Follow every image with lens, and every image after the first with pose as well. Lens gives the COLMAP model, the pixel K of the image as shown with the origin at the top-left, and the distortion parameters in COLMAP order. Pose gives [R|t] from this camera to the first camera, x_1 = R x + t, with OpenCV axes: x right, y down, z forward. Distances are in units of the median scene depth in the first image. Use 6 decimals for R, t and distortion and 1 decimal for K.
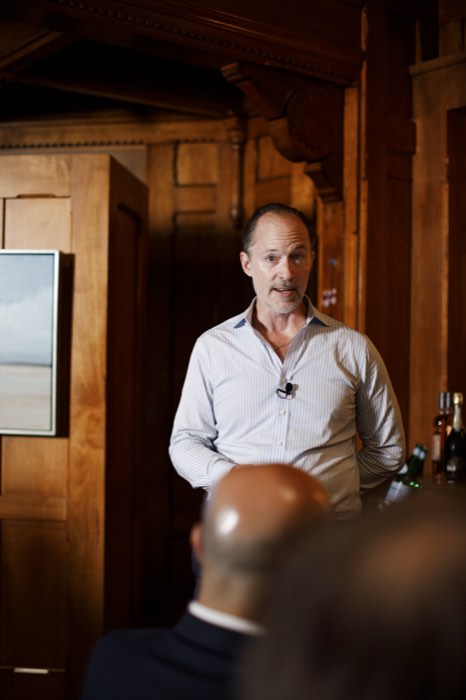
lens RADIAL K [[1047.9, 0, 235.4], [0, 1047.9, 353.7], [0, 0, 1]] dist [-0.102906, 0.000000]
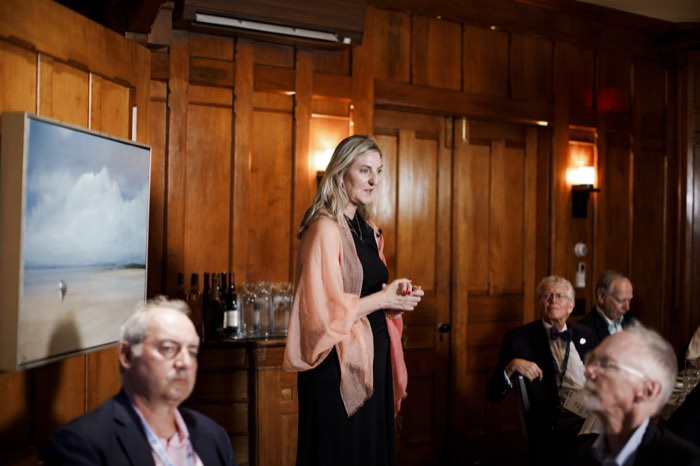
lens RADIAL K [[1047.9, 0, 357.3], [0, 1047.9, 228.6], [0, 0, 1]] dist [-0.102906, 0.000000]
pose [[0.003013, -0.009275, 0.999952, -1.020281], [-0.016997, 0.999812, 0.009325, -0.031769], [-0.999851, -0.017024, 0.002855, 0.731462]]
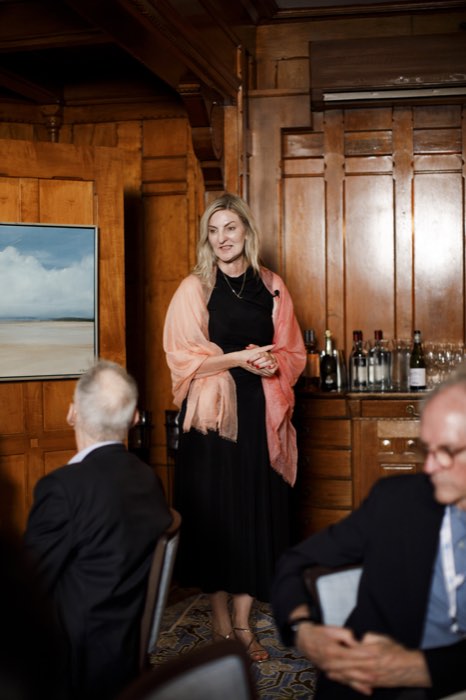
lens RADIAL K [[1047.9, 0, 233.7], [0, 1047.9, 345.7], [0, 0, 1]] dist [-0.102906, 0.000000]
pose [[0.770269, -0.046689, 0.636008, -0.754305], [0.016624, 0.998447, 0.053163, -0.018902], [-0.637503, -0.030377, 0.769849, -0.042433]]
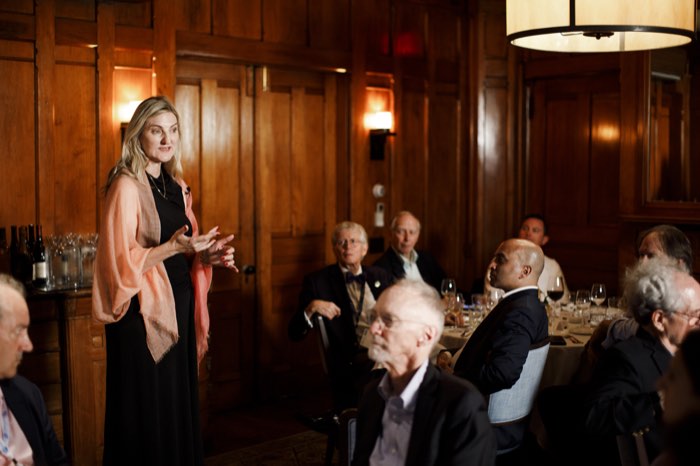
lens RADIAL K [[1047.9, 0, 342.7], [0, 1047.9, 239.4], [0, 0, 1]] dist [-0.102906, 0.000000]
pose [[-0.161180, -0.085538, 0.983211, -1.081194], [-0.004070, 0.996286, 0.086008, -0.059165], [-0.986917, 0.009861, -0.160930, 0.722146]]
